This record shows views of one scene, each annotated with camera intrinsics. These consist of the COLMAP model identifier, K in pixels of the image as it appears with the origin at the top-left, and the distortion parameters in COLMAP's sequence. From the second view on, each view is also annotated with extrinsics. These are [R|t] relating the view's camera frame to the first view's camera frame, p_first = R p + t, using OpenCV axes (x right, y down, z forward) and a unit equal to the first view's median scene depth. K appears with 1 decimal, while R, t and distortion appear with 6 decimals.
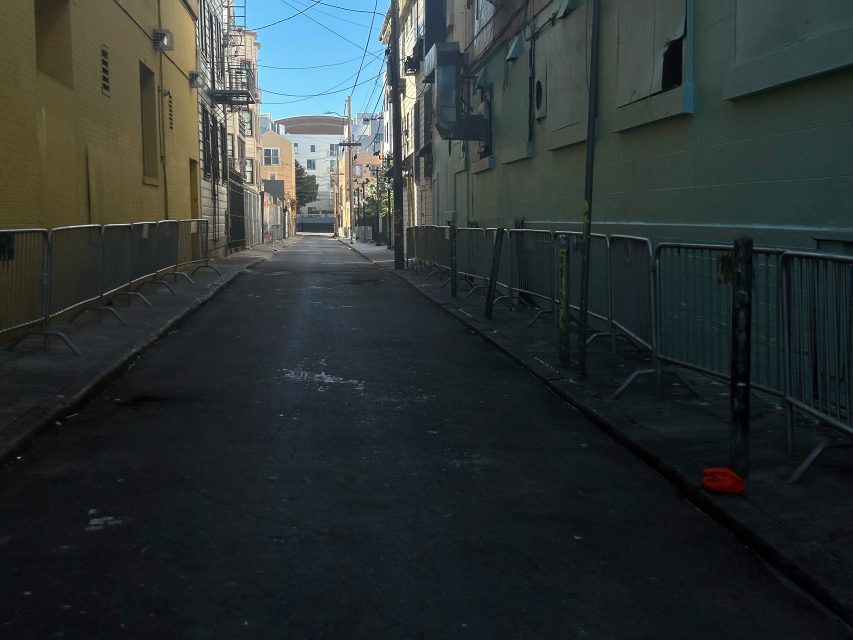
lens RADIAL K [[1193.5, 0, 437.2], [0, 1193.5, 336.7], [0, 0, 1]] dist [0.145600, -0.019912]
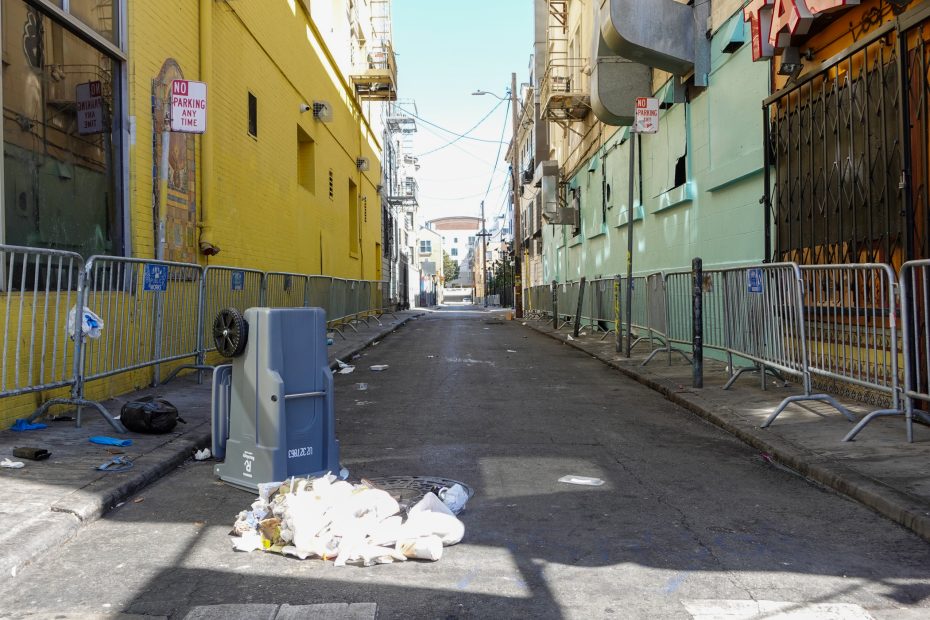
lens RADIAL K [[946.8, 0, 465.0], [0, 946.8, 310.0], [0, 0, 1]] dist [-0.002398, -0.000157]
pose [[0.995824, -0.005991, -0.091102, 0.008513], [-0.001755, 0.996404, -0.084706, 0.036886], [0.091282, 0.084512, 0.992233, -0.147201]]
